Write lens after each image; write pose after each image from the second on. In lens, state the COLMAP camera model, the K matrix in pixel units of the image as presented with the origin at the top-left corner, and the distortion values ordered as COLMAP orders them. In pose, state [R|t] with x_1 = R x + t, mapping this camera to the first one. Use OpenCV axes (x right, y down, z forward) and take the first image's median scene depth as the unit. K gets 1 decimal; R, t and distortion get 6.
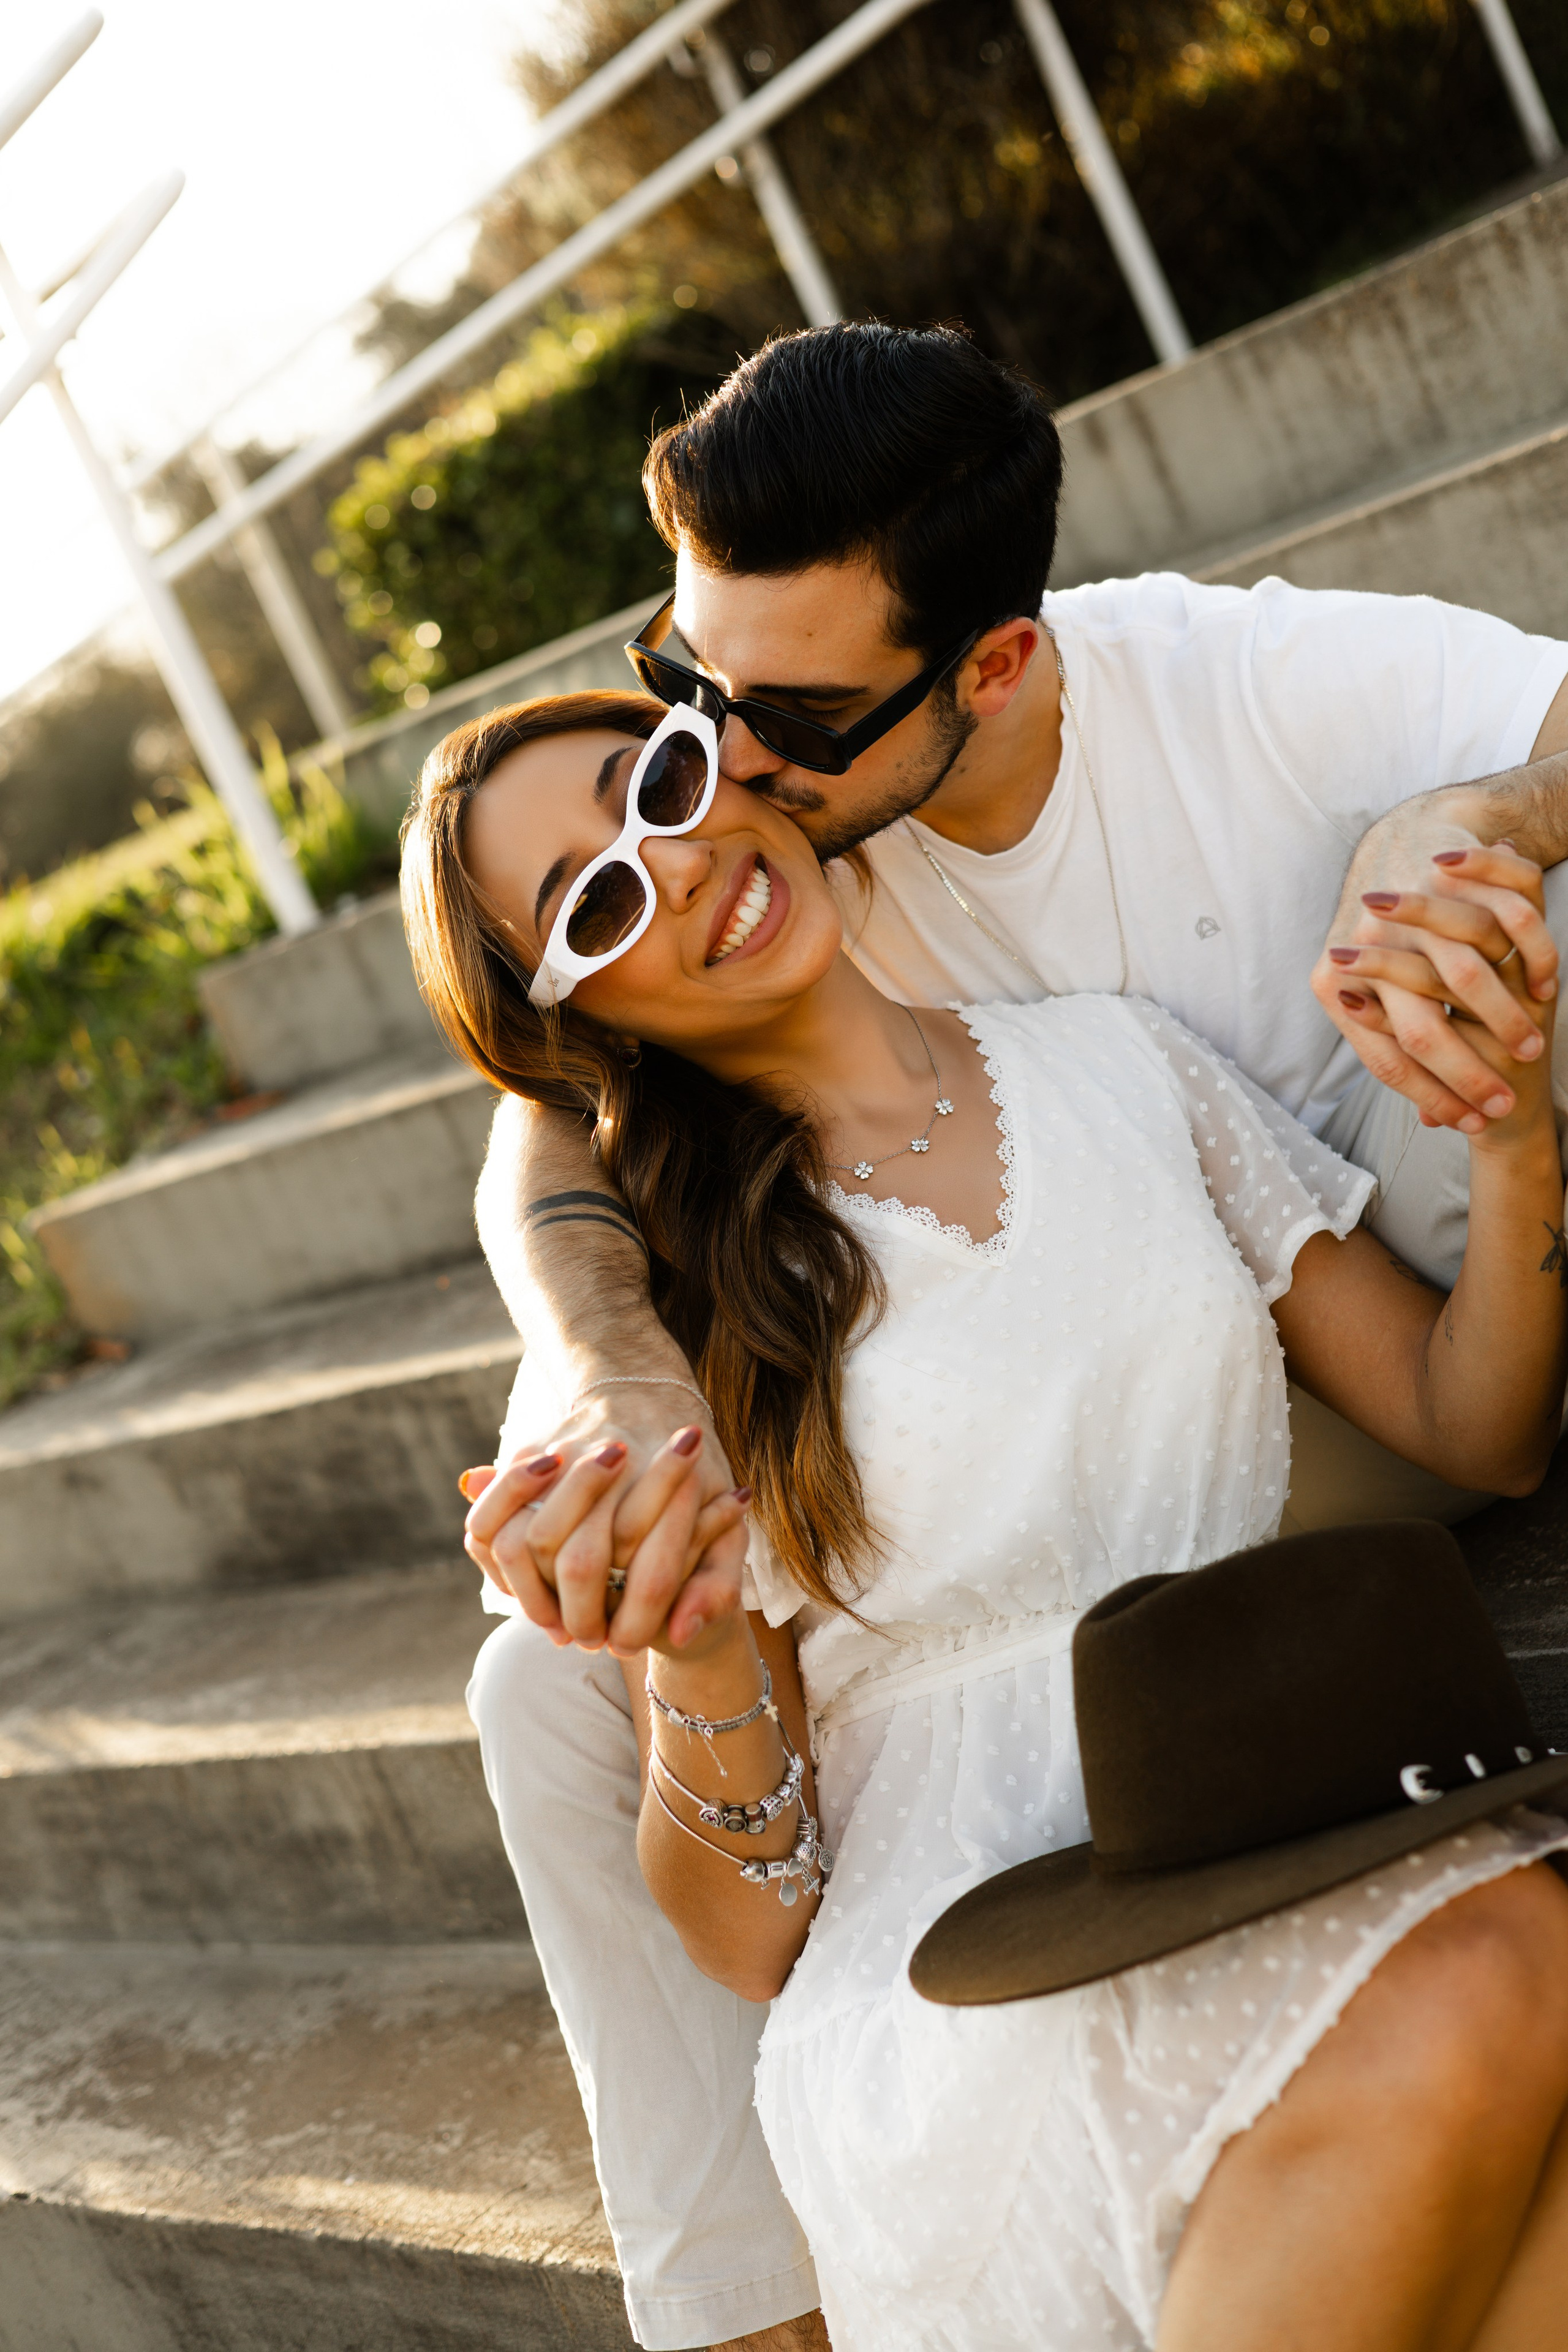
lens RADIAL K [[3497.3, 0, 805.6], [0, 3497.3, 1131.0], [0, 0, 1]] dist [0.017774, 0.090206]
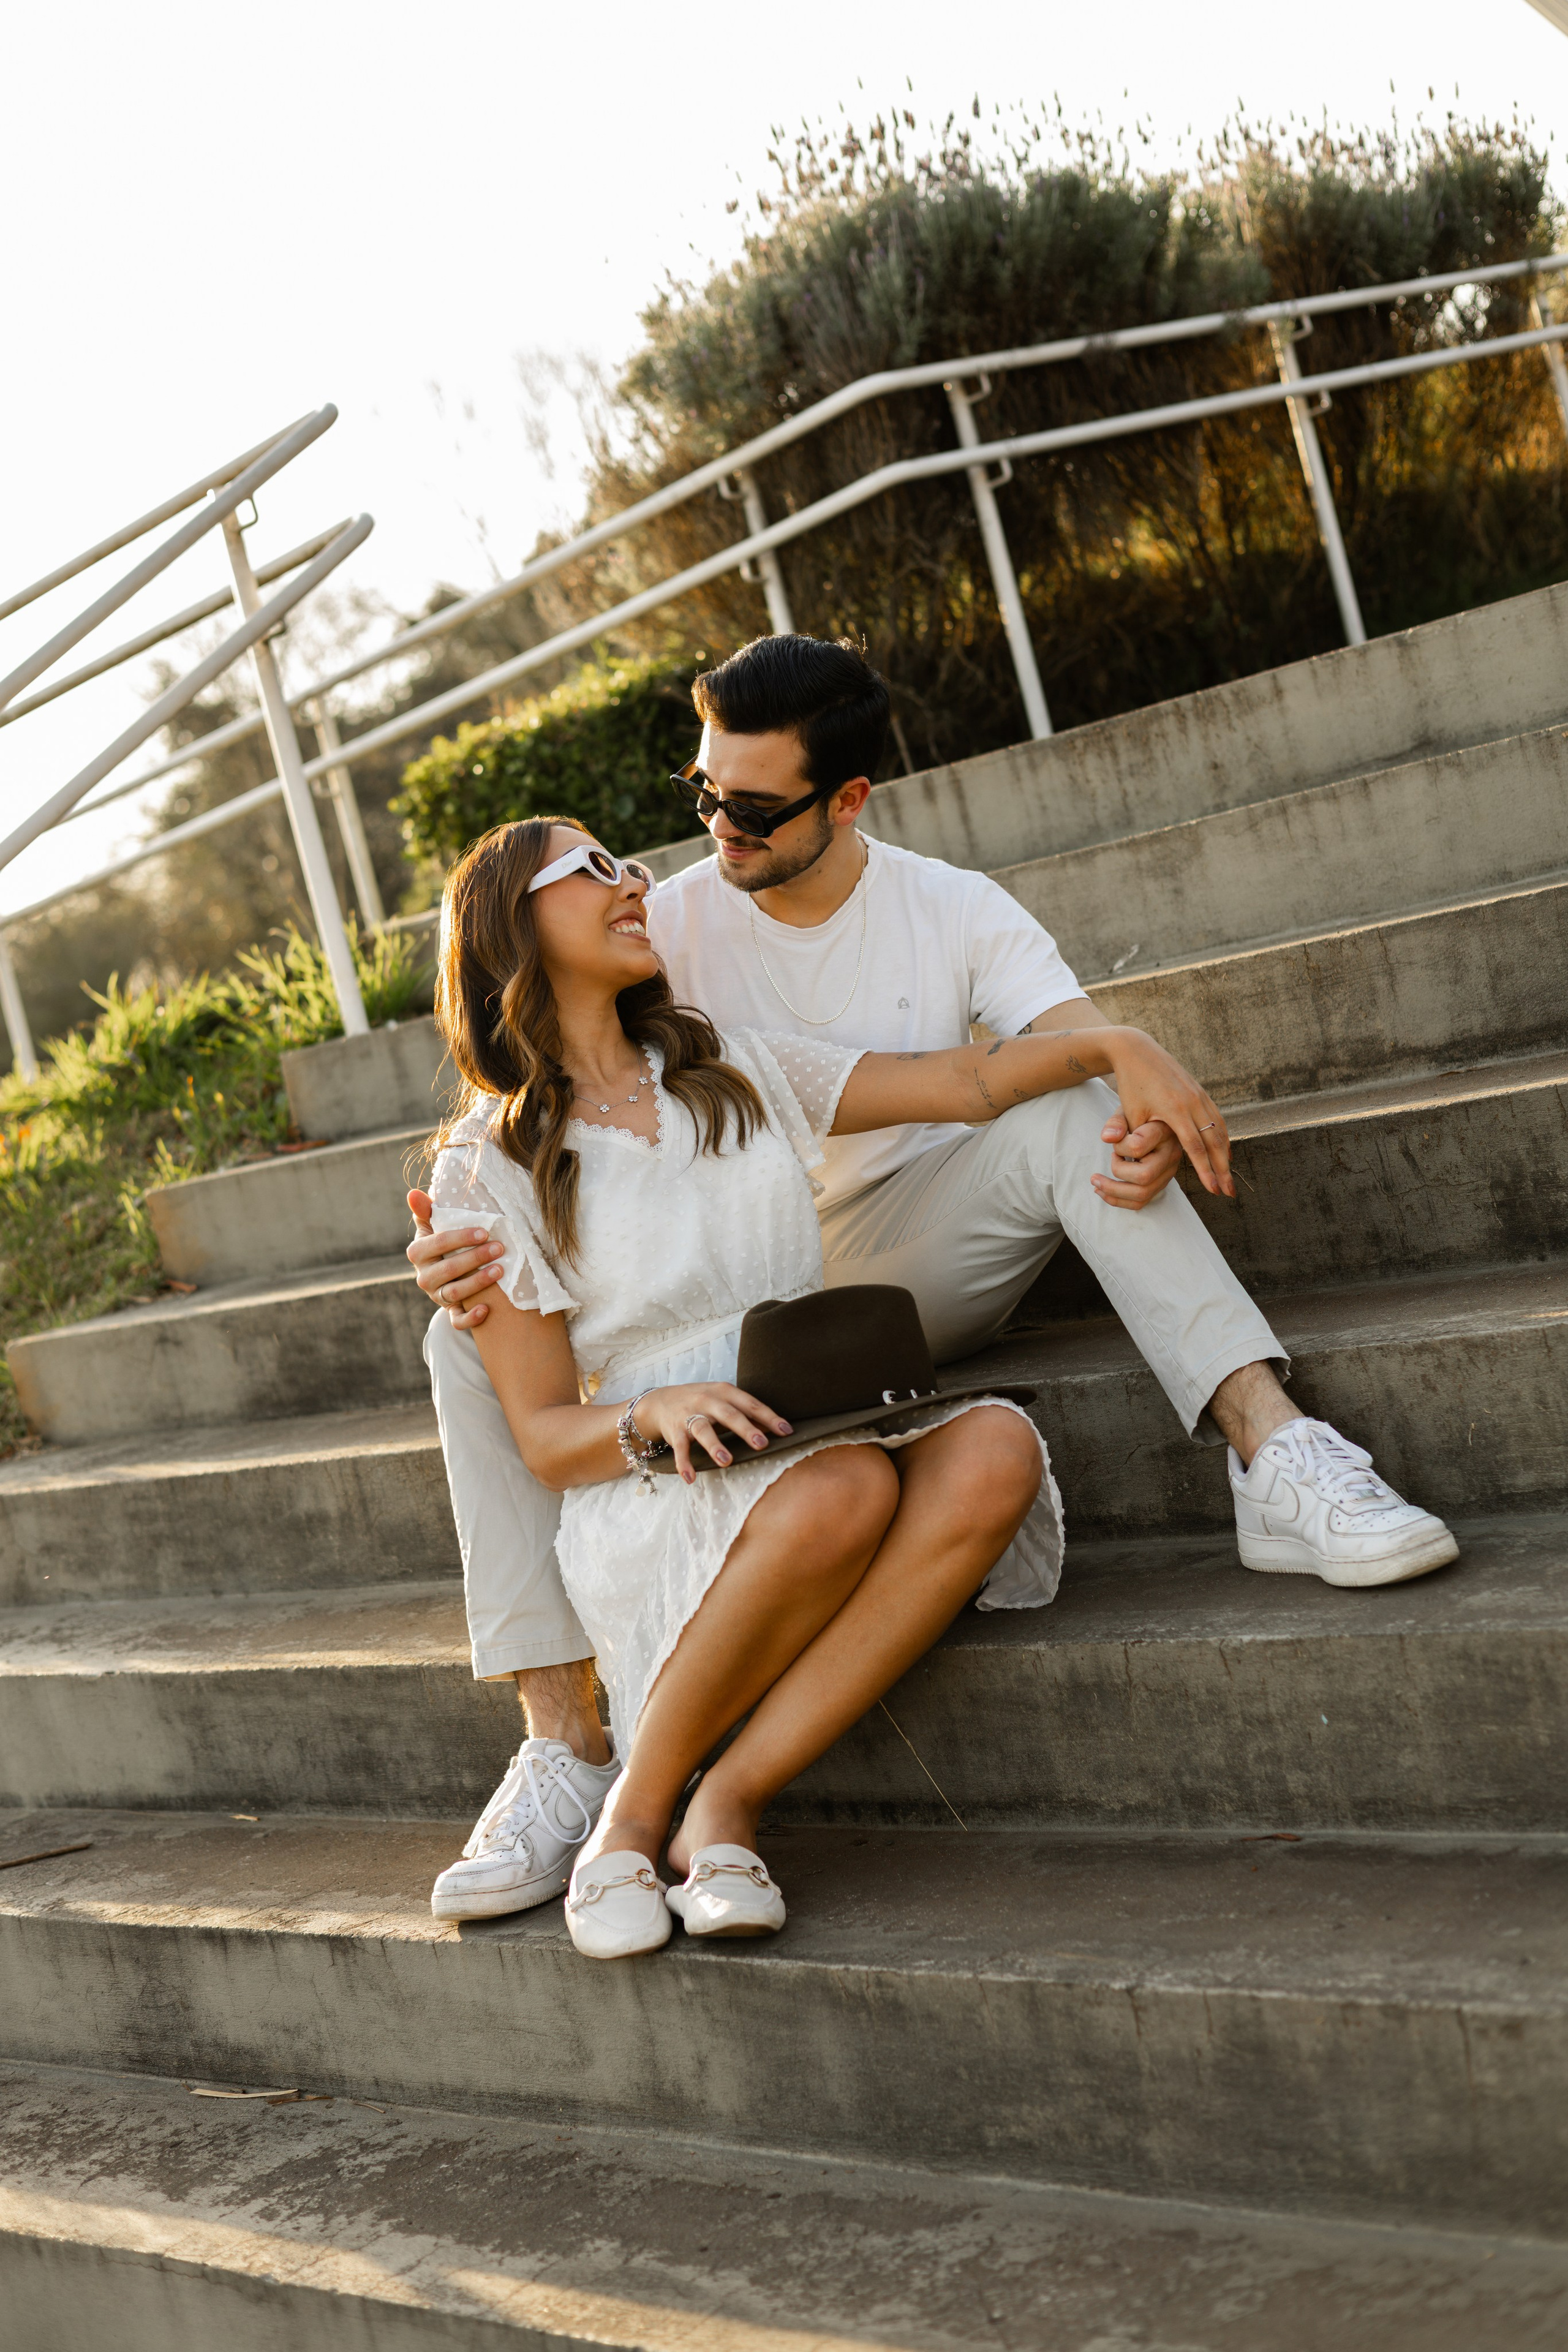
lens RADIAL K [[3382.8, 0, 801.9], [0, 3382.8, 1127.4], [0, 0, 1]] dist [0.015797, 0.054066]
pose [[0.985732, 0.167765, 0.013666, 0.041394], [-0.165643, 0.981274, -0.098306, 0.145981], [-0.029902, 0.094640, 0.995062, -0.666620]]
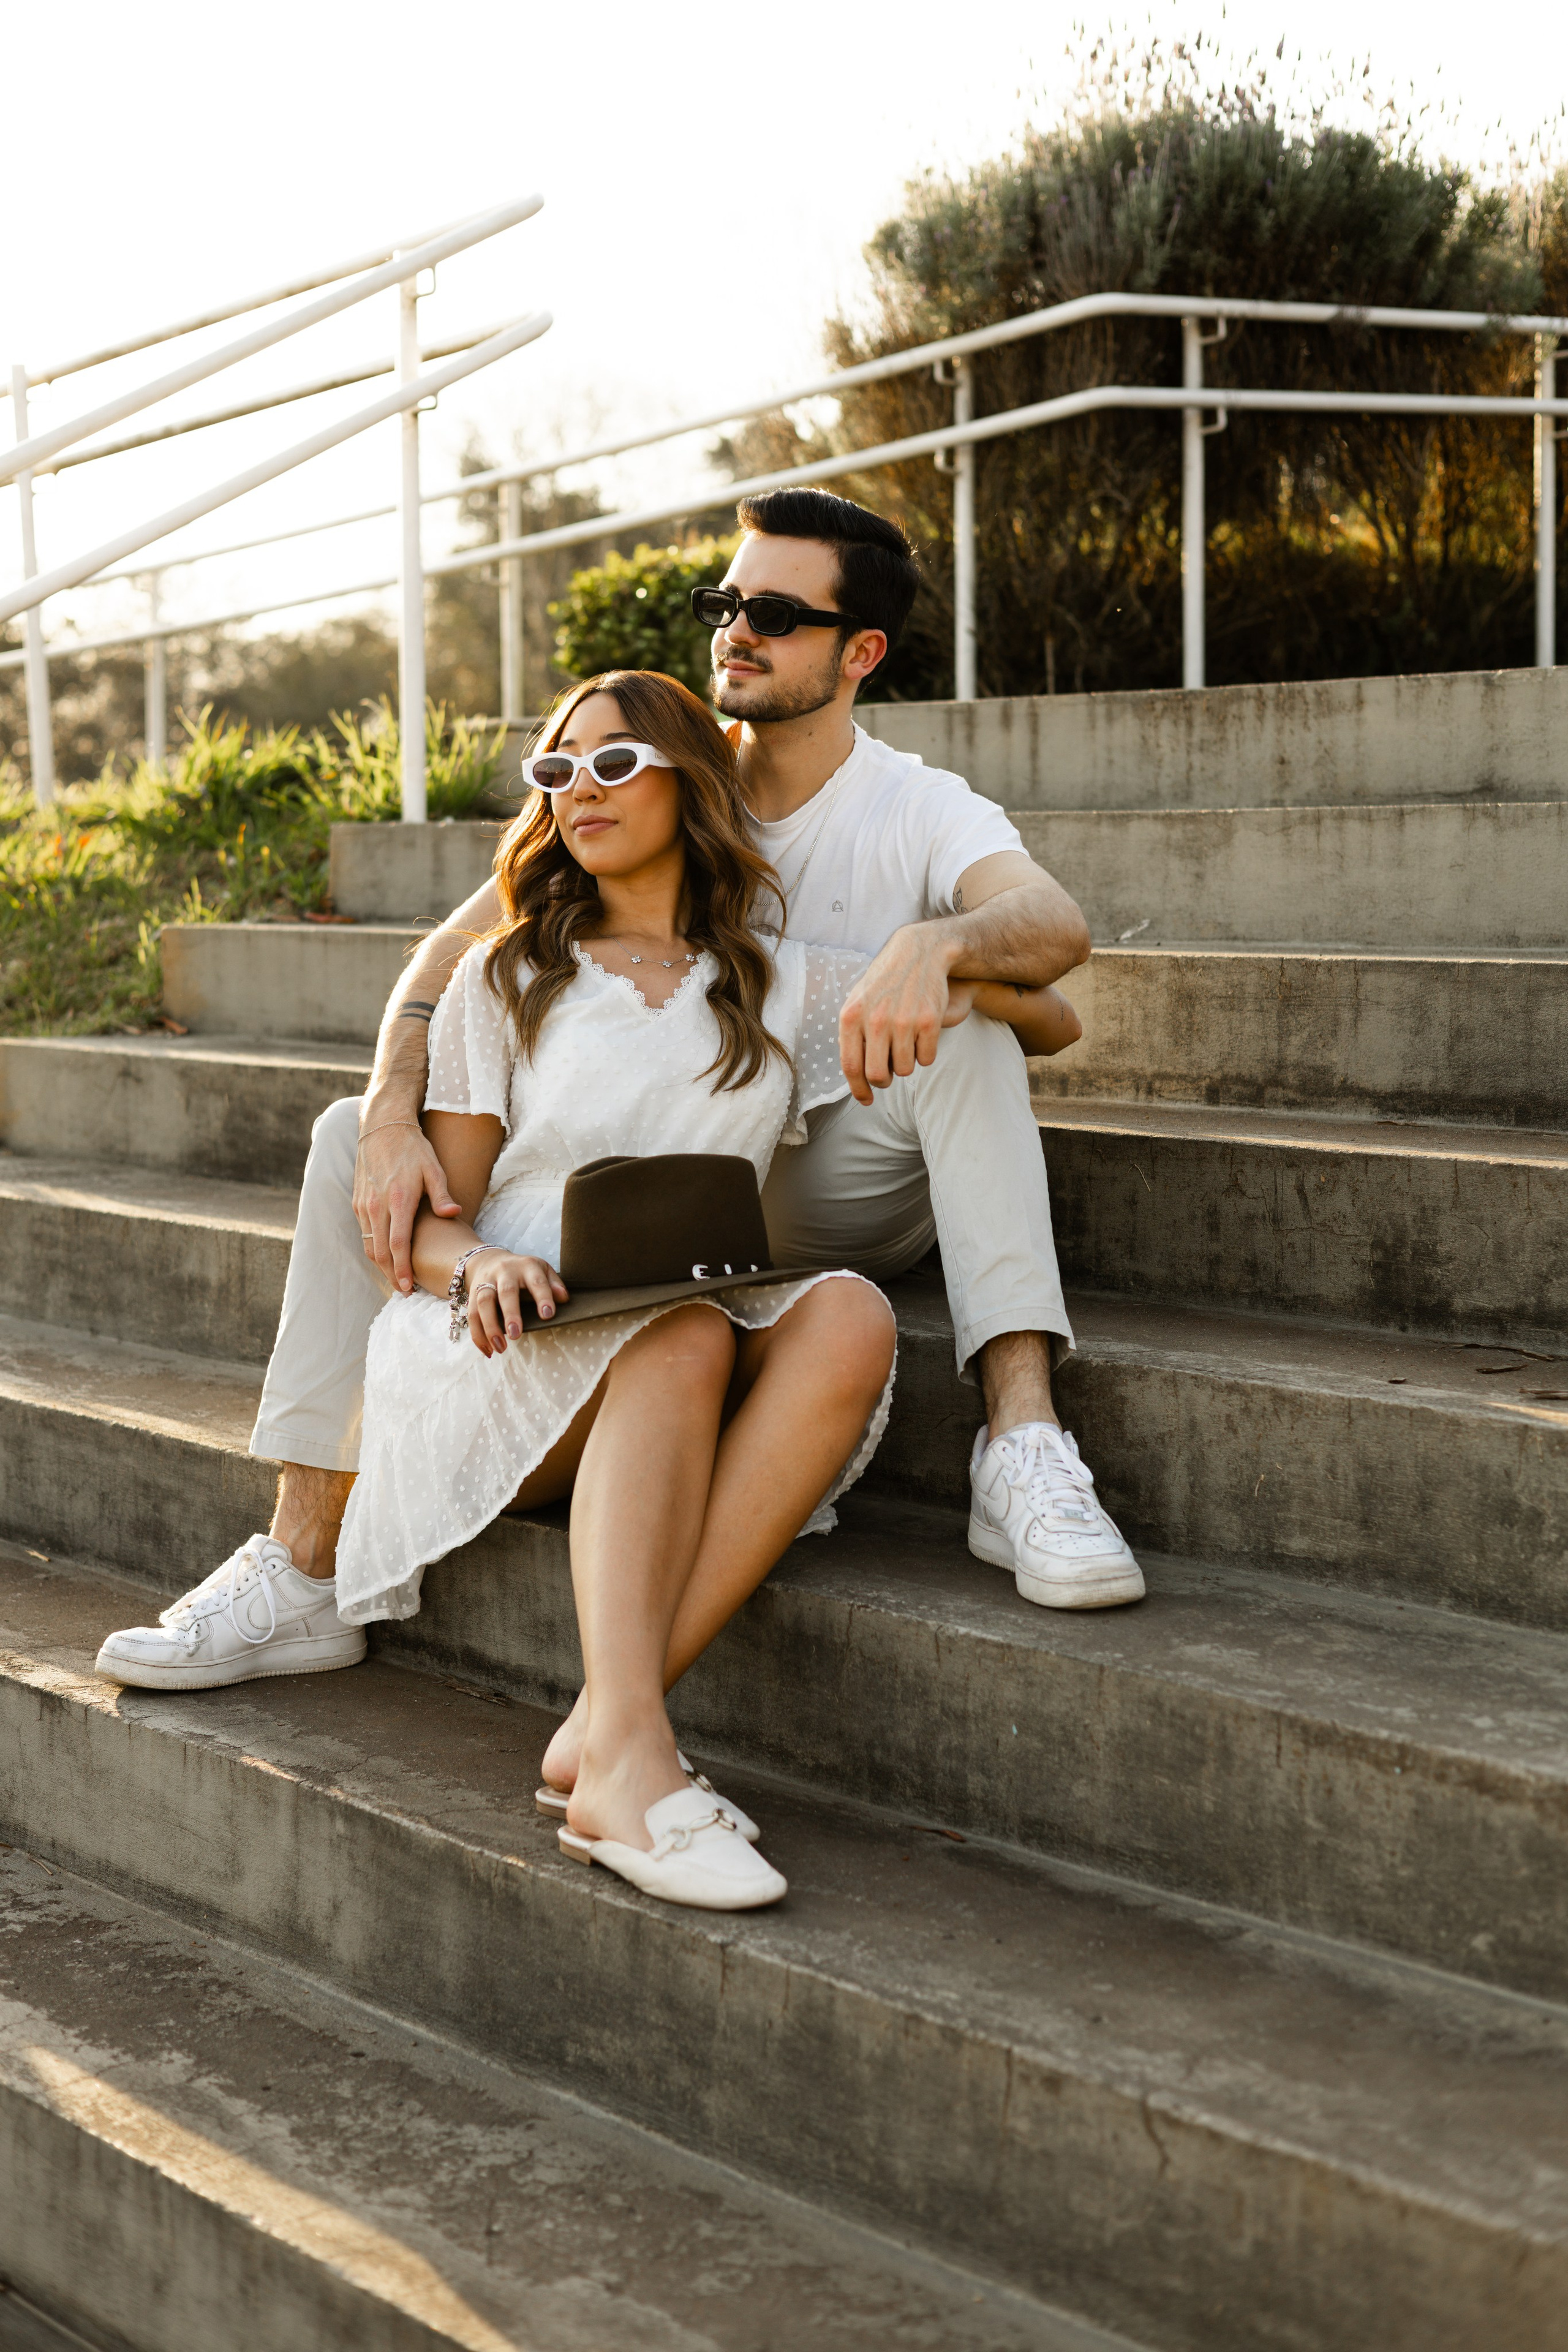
lens RADIAL K [[3382.8, 0, 801.9], [0, 3382.8, 1127.4], [0, 0, 1]] dist [0.015797, 0.054066]
pose [[0.916537, 0.399298, -0.022840, 0.141967], [-0.399949, 0.915192, -0.049654, 0.103645], [0.001077, 0.054644, 0.998505, -0.644812]]
